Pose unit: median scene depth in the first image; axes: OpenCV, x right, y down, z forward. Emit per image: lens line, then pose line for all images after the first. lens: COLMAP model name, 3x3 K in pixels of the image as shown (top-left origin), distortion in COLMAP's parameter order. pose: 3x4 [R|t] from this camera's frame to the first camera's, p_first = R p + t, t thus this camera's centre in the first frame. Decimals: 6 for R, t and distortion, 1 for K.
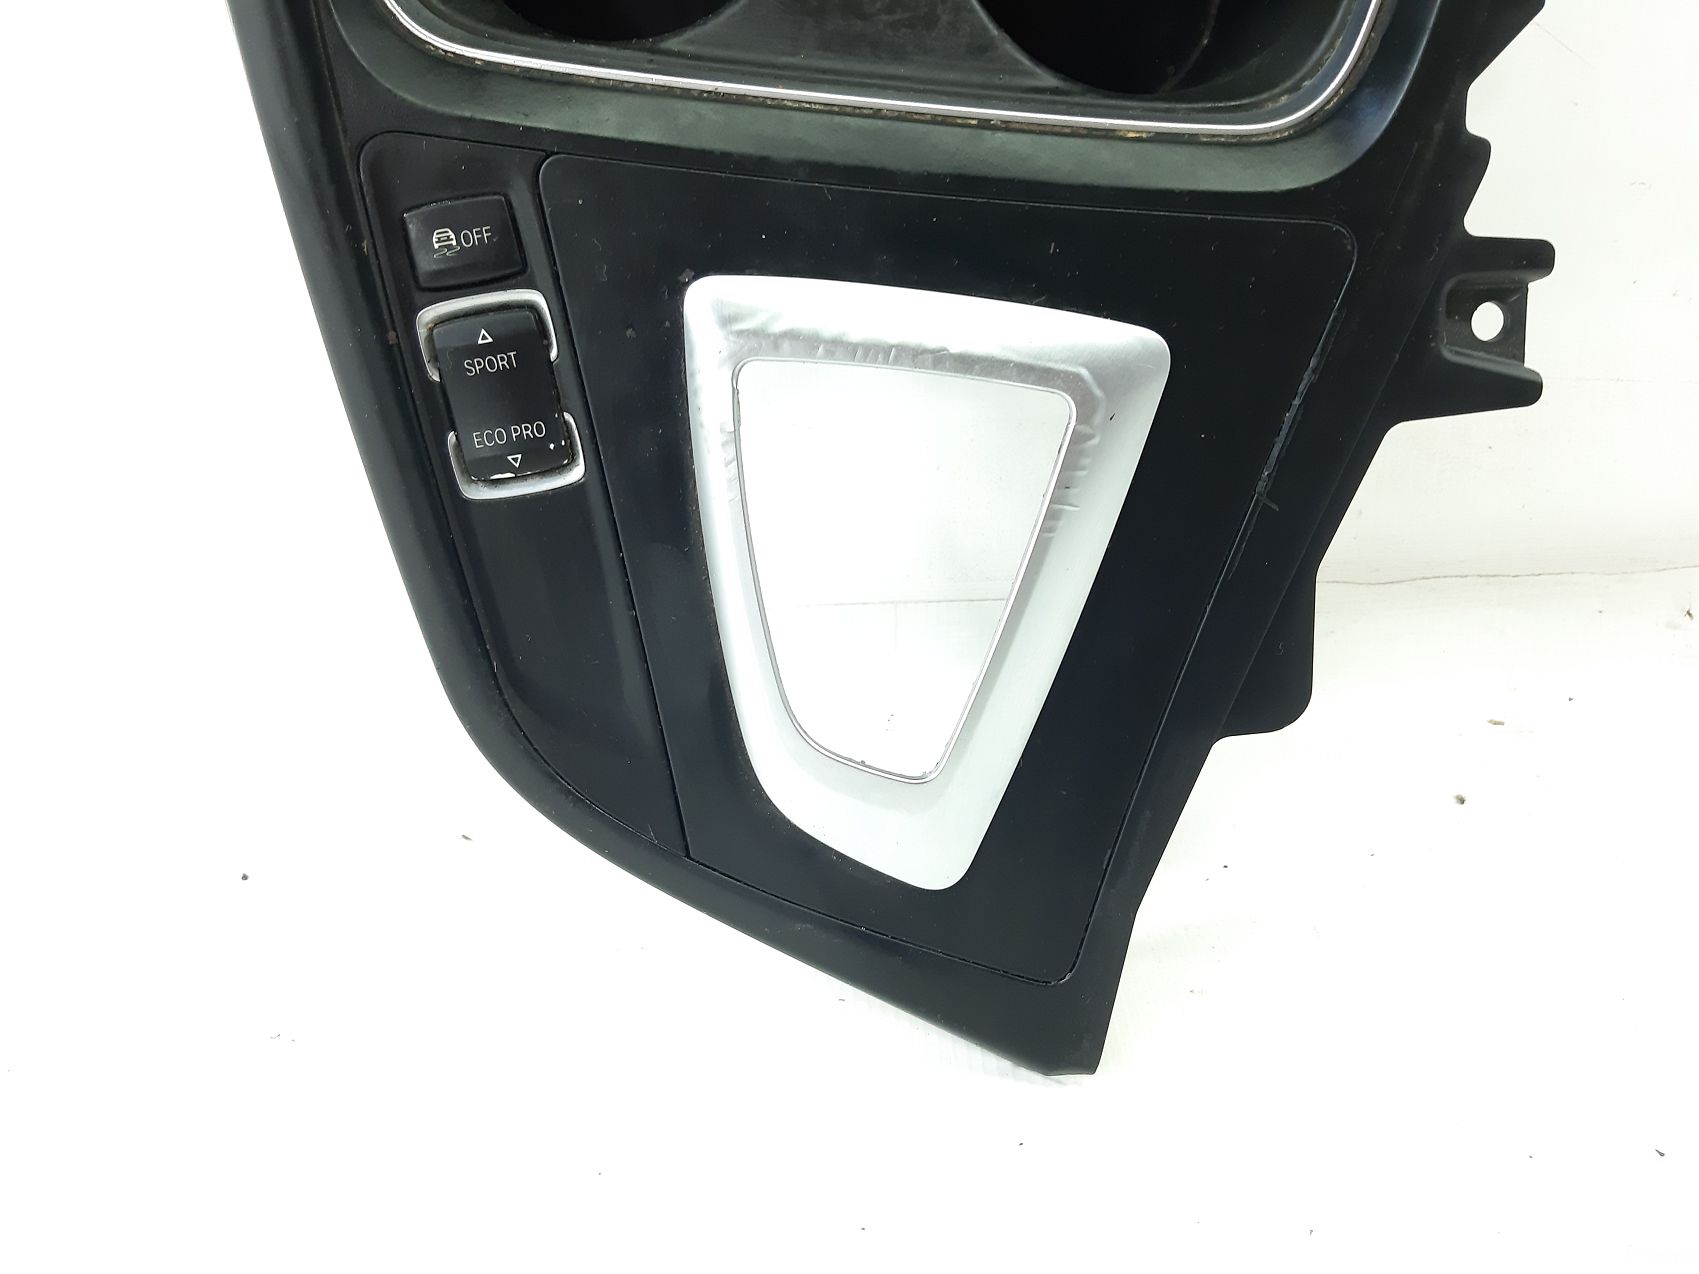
lens RADIAL K [[1370.3, 0, 849.5], [0, 1370.3, 637.0], [0, 0, 1]] dist [0.117505, -0.334524]
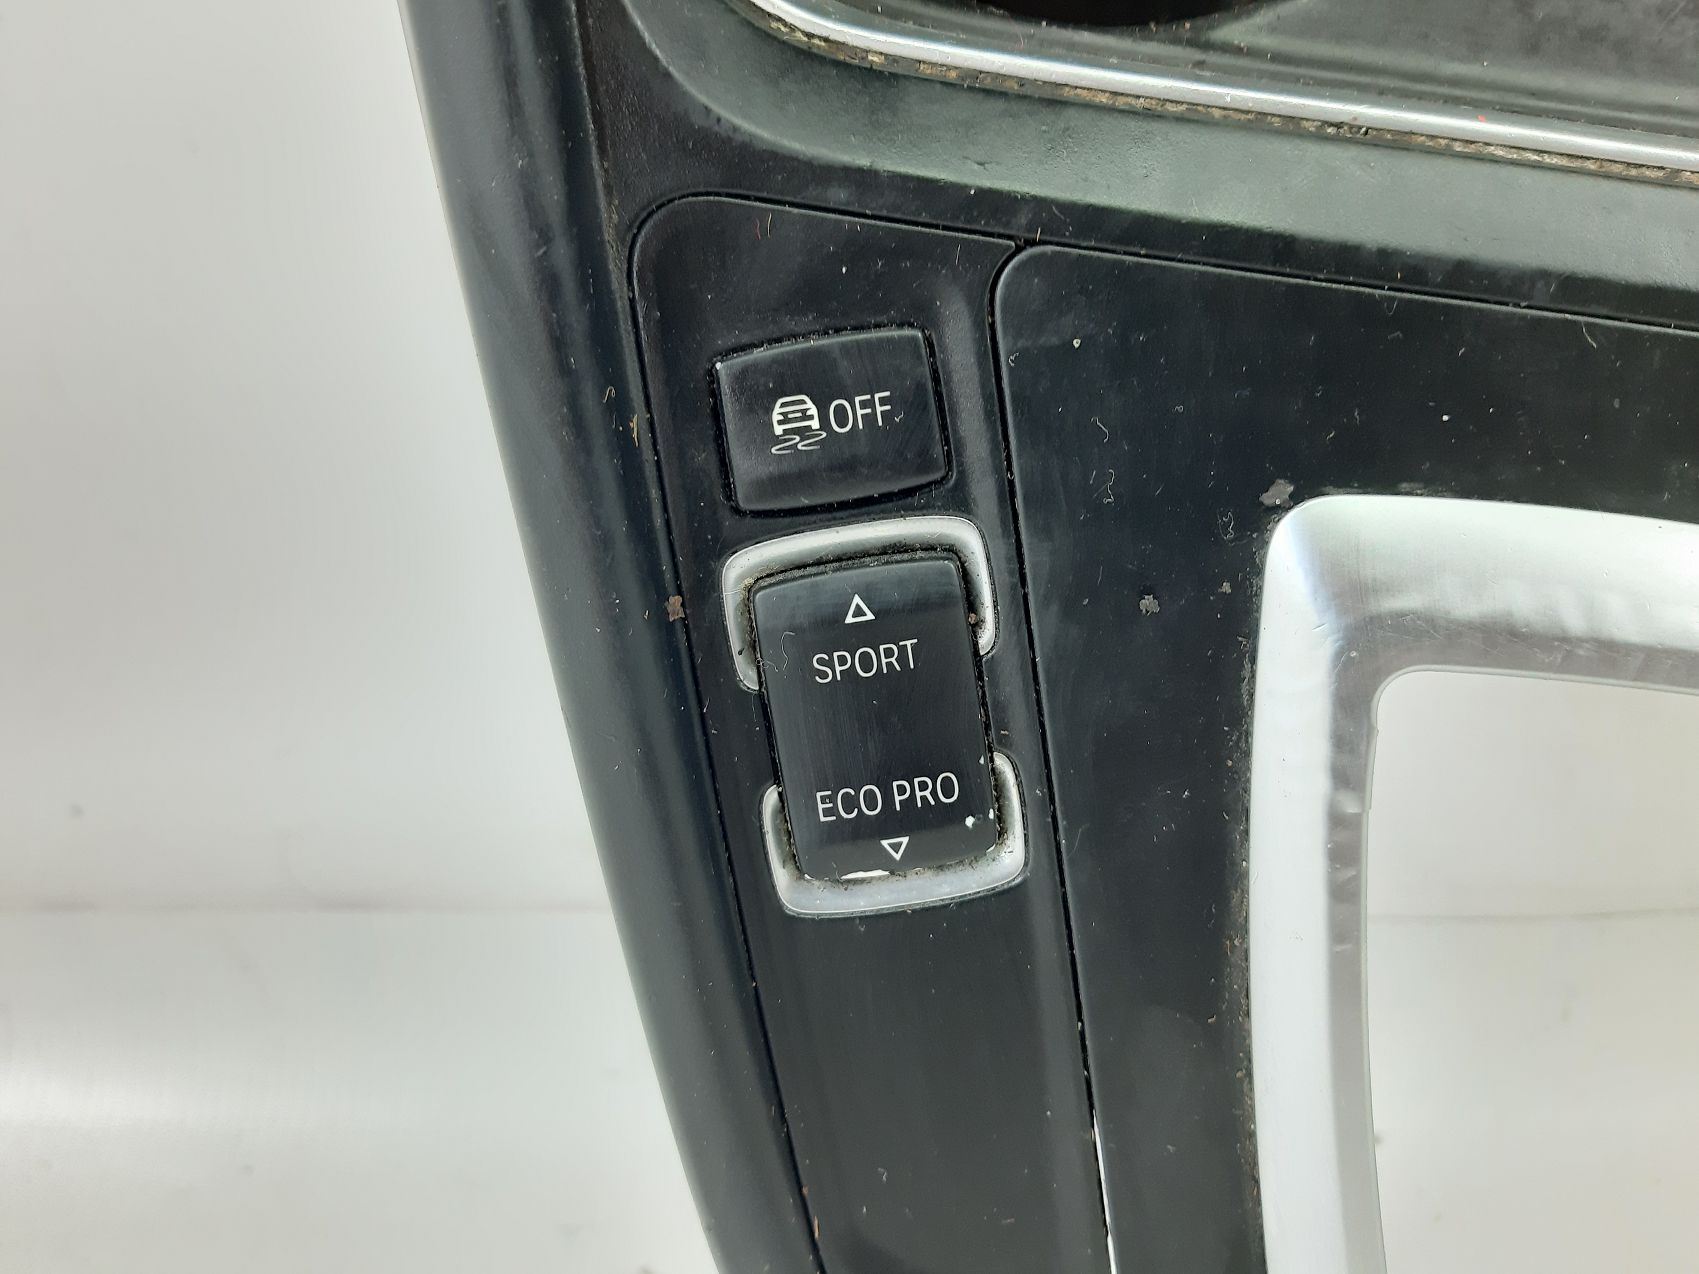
lens RADIAL K [[1372.2, 0, 810.7], [0, 1372.2, 640.5], [0, 0, 1]] dist [0.029888, -0.138437]
pose [[0.996150, 0.034344, -0.080663, -0.241279], [-0.037599, 0.998524, -0.039184, -0.186531], [0.079198, 0.042066, 0.995971, 0.513942]]
